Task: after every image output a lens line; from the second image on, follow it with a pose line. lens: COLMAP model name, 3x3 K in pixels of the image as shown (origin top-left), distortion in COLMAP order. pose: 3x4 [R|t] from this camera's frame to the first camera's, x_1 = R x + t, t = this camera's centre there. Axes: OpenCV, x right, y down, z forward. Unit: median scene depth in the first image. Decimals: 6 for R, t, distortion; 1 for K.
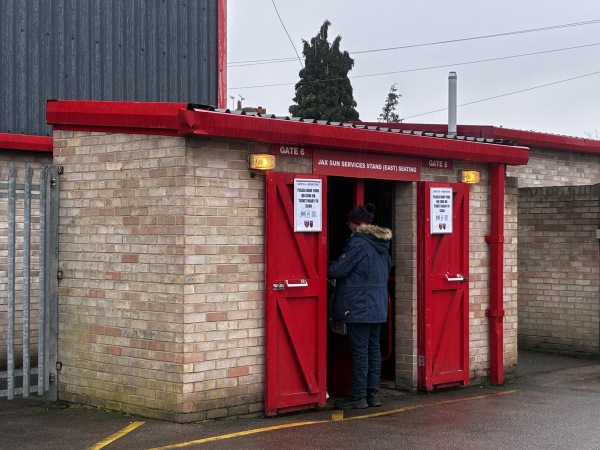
lens RADIAL K [[971.4, 0, 308.2], [0, 971.4, 191.8], [0, 0, 1]] dist [0.219012, -1.116558]
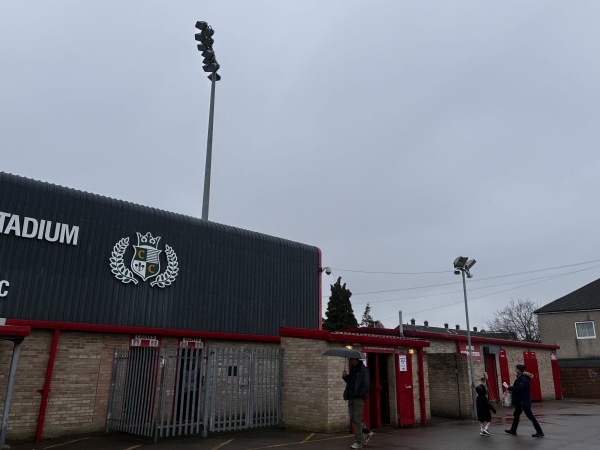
lens RADIAL K [[461.0, 0, 297.3], [0, 461.0, 217.5], [0, 0, 1]] dist [0.001732, -0.008196]
pose [[0.999165, -0.005074, -0.040547, -0.132022], [-0.005841, 0.964341, -0.264599, -0.036893], [0.040444, 0.264615, 0.963506, -0.520789]]
